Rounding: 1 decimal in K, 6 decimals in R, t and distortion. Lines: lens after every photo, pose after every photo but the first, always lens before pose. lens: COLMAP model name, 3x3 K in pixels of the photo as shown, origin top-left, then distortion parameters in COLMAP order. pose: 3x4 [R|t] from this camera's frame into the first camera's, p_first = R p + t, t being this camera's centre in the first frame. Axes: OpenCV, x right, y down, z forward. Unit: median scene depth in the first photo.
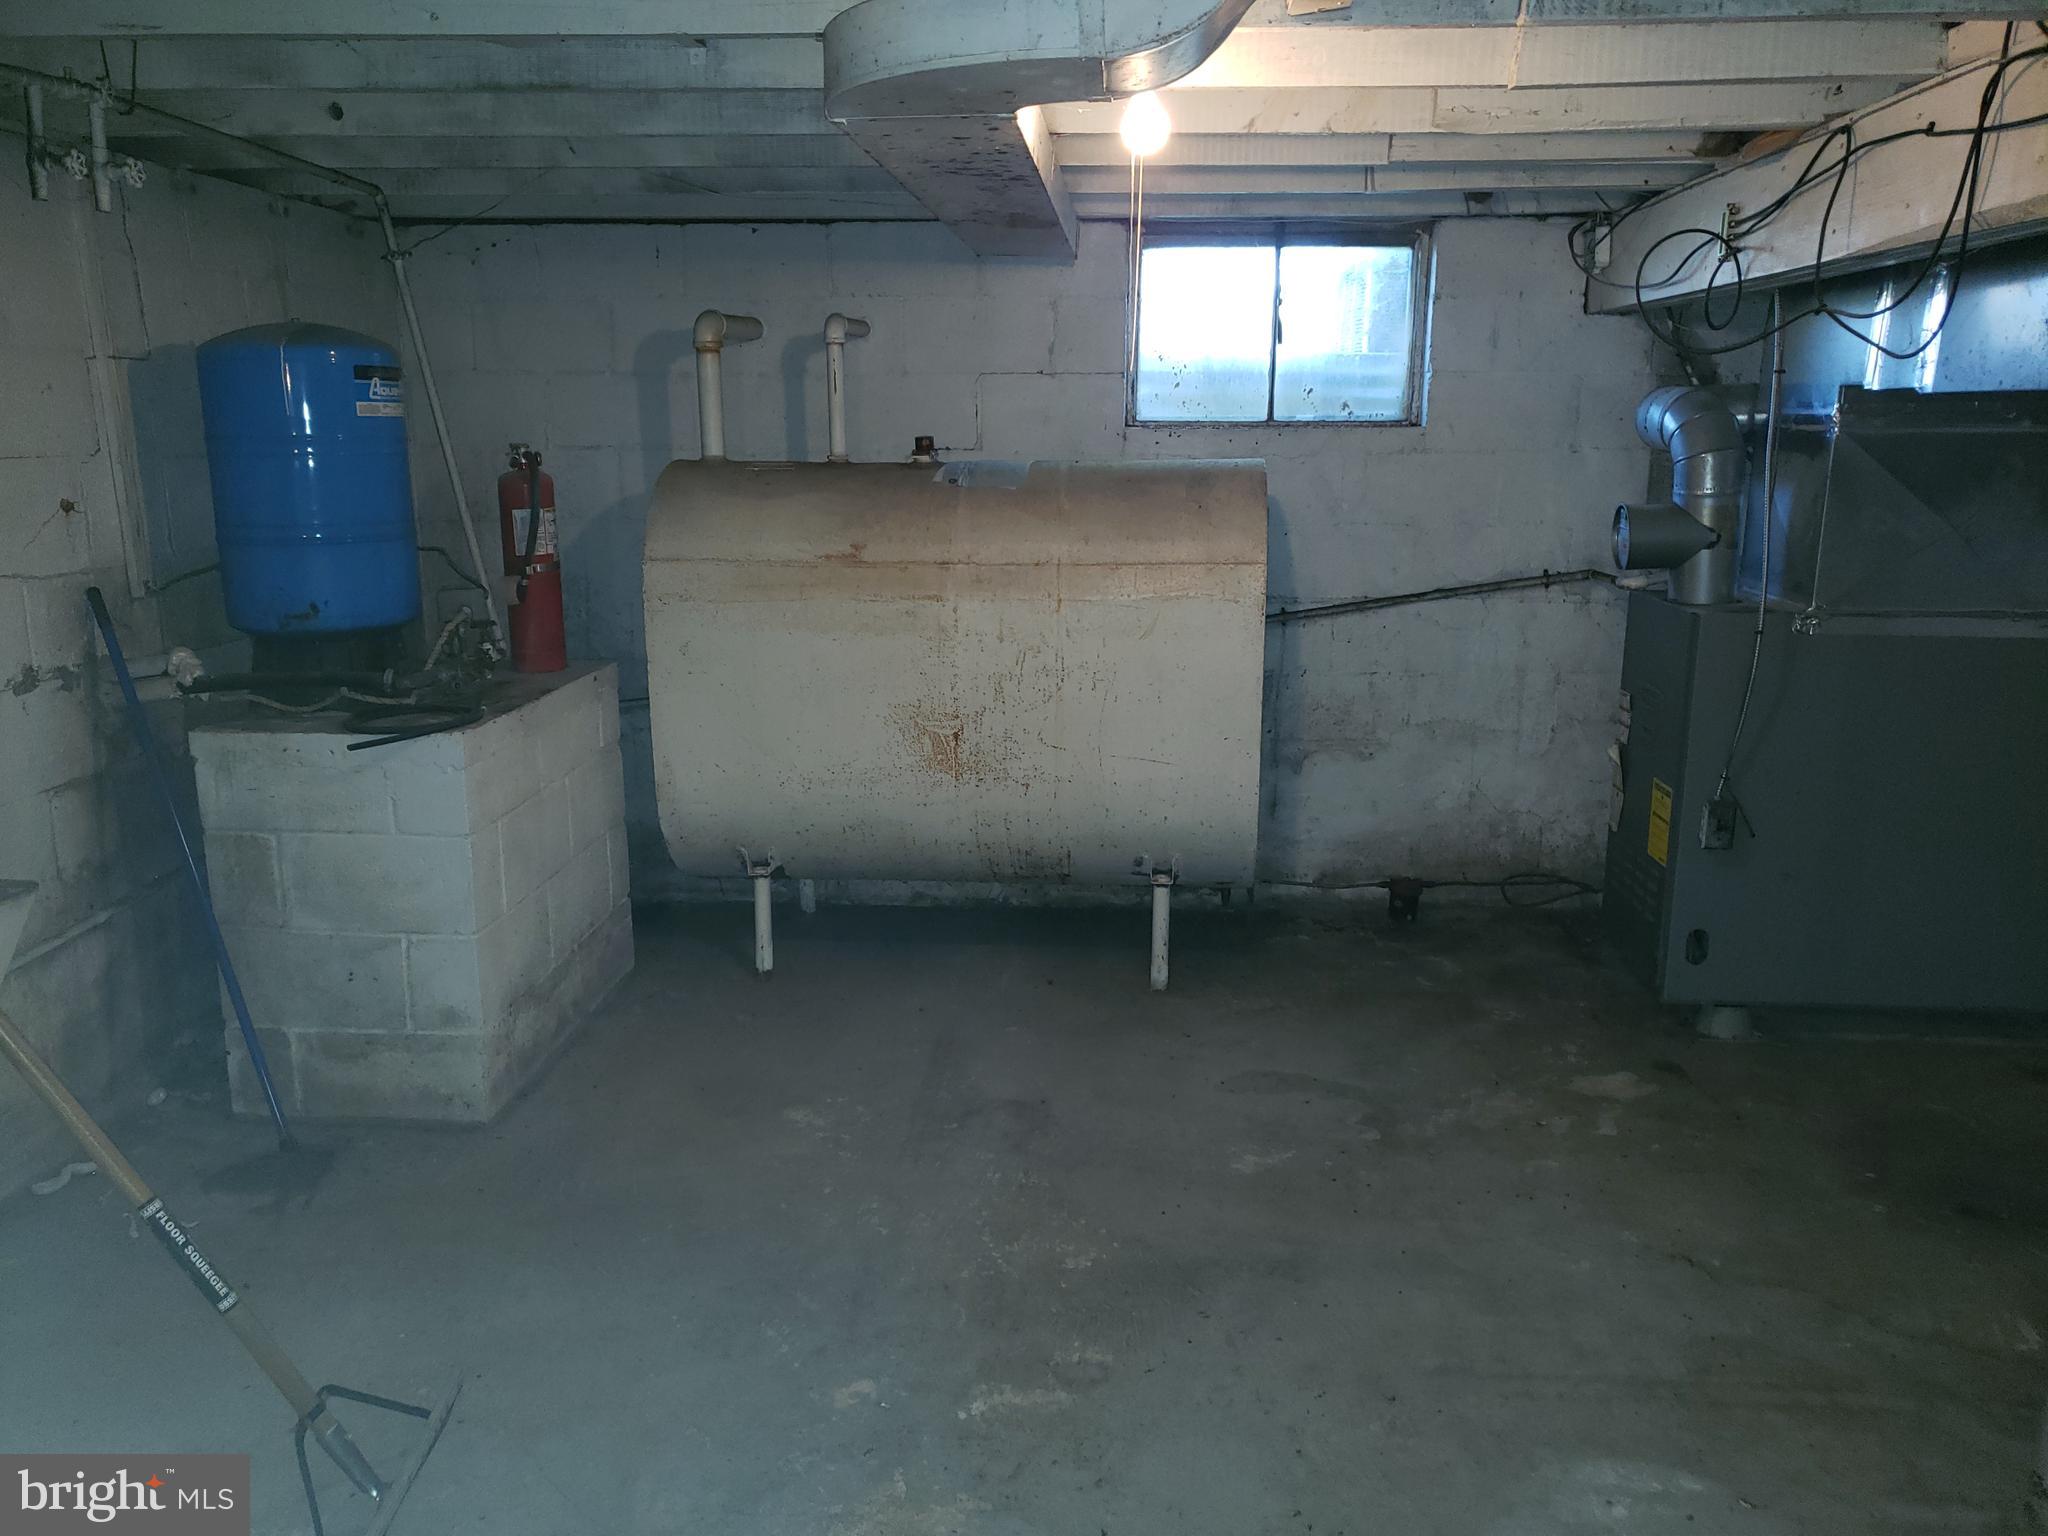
lens RADIAL K [[1595.4, 0, 1018.6], [0, 1595.4, 775.2], [0, 0, 1]] dist [0.155559, -0.258076]
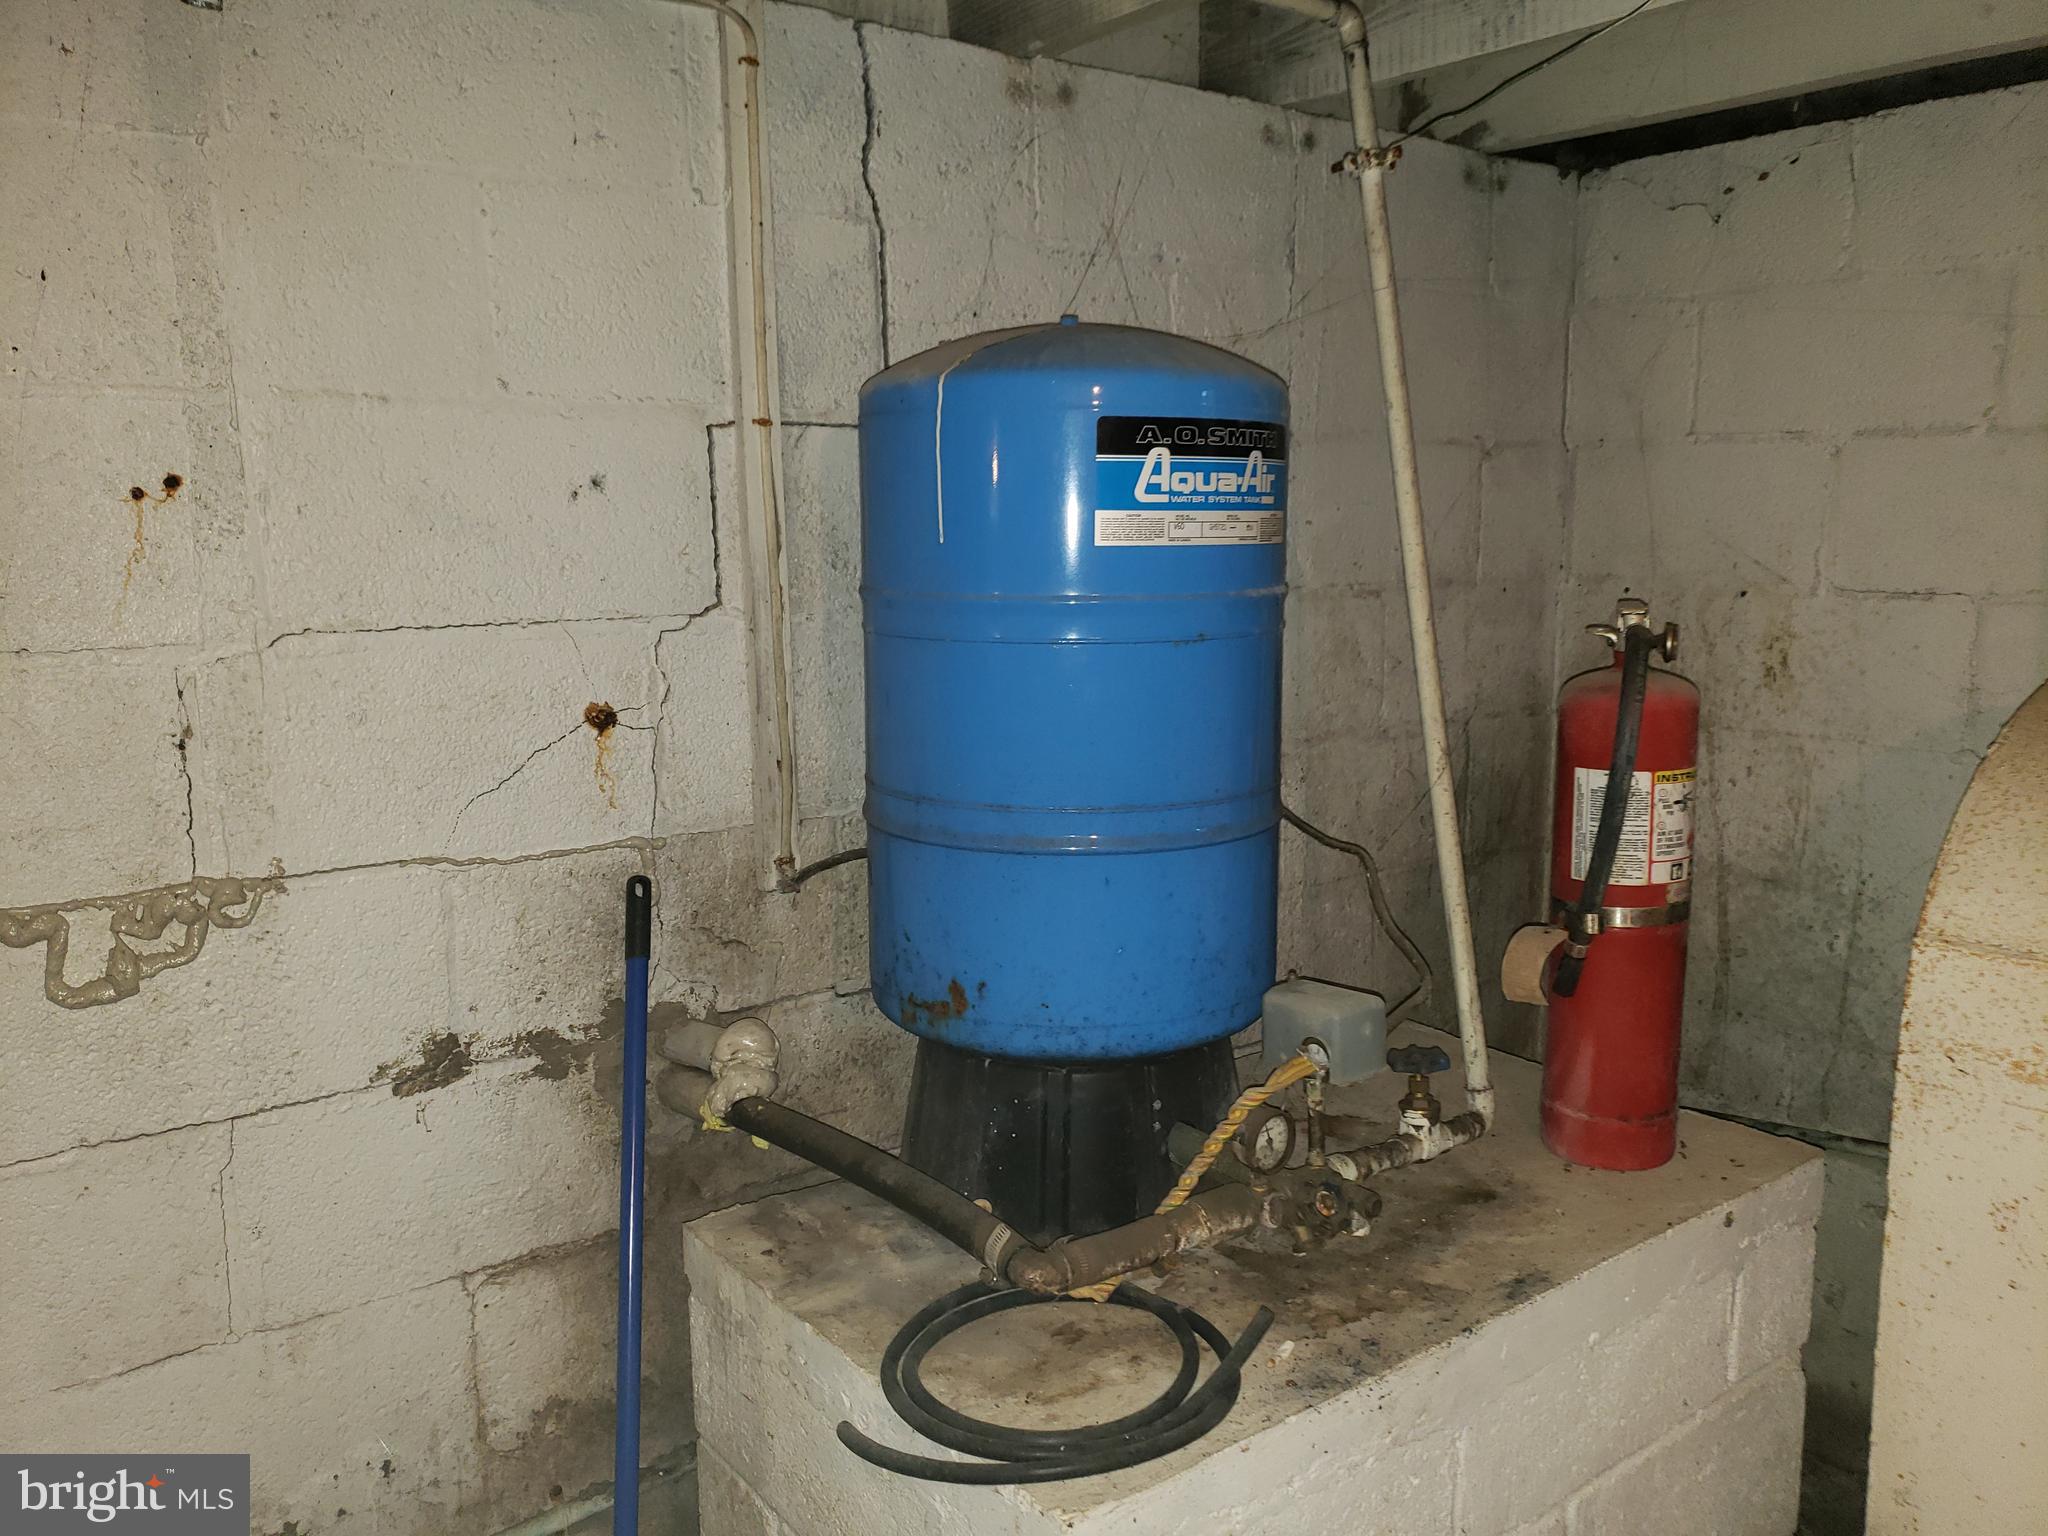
lens RADIAL K [[1588.6, 0, 1025.9], [0, 1588.6, 762.6], [0, 0, 1]] dist [0.001267, -0.001114]
pose [[0.653478, 0.121560, -0.747121, -0.110607], [-0.161814, 0.986638, 0.018999, -0.152141], [0.739448, 0.108479, 0.664417, 0.647960]]
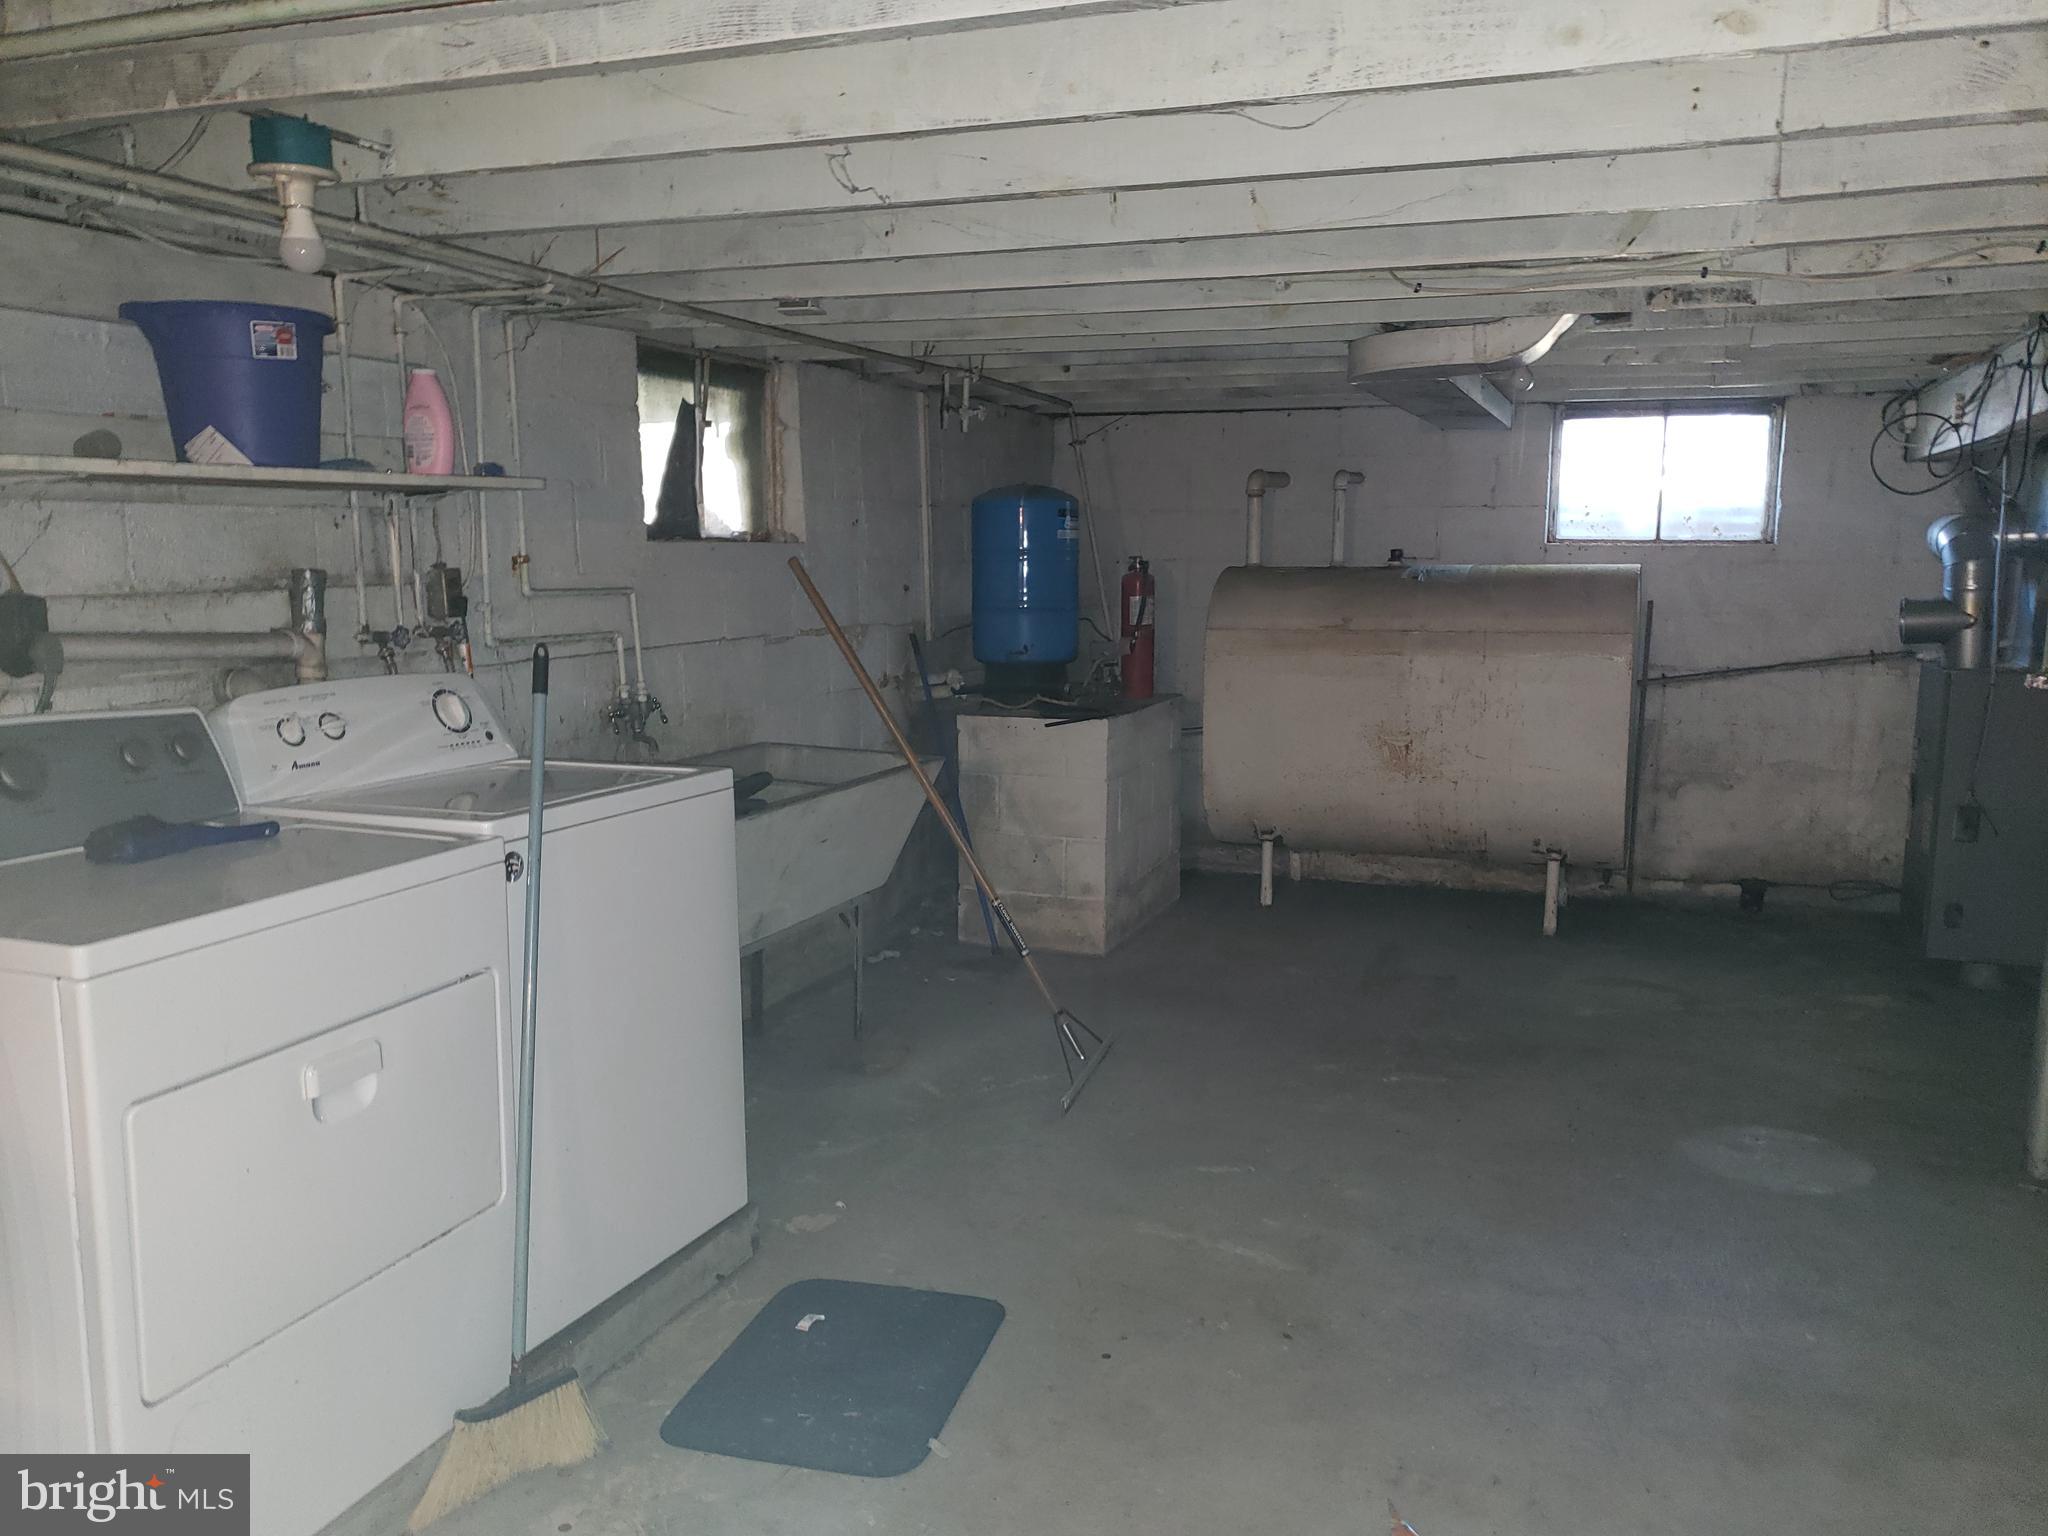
lens RADIAL K [[1595.4, 0, 1018.6], [0, 1595.4, 775.2], [0, 0, 1]] dist [0.155559, -0.258076]
pose [[0.956820, 0.047223, -0.286819, 0.045627], [-0.069147, 0.995368, -0.066791, 0.126956], [0.282337, 0.083740, 0.955654, -0.533425]]
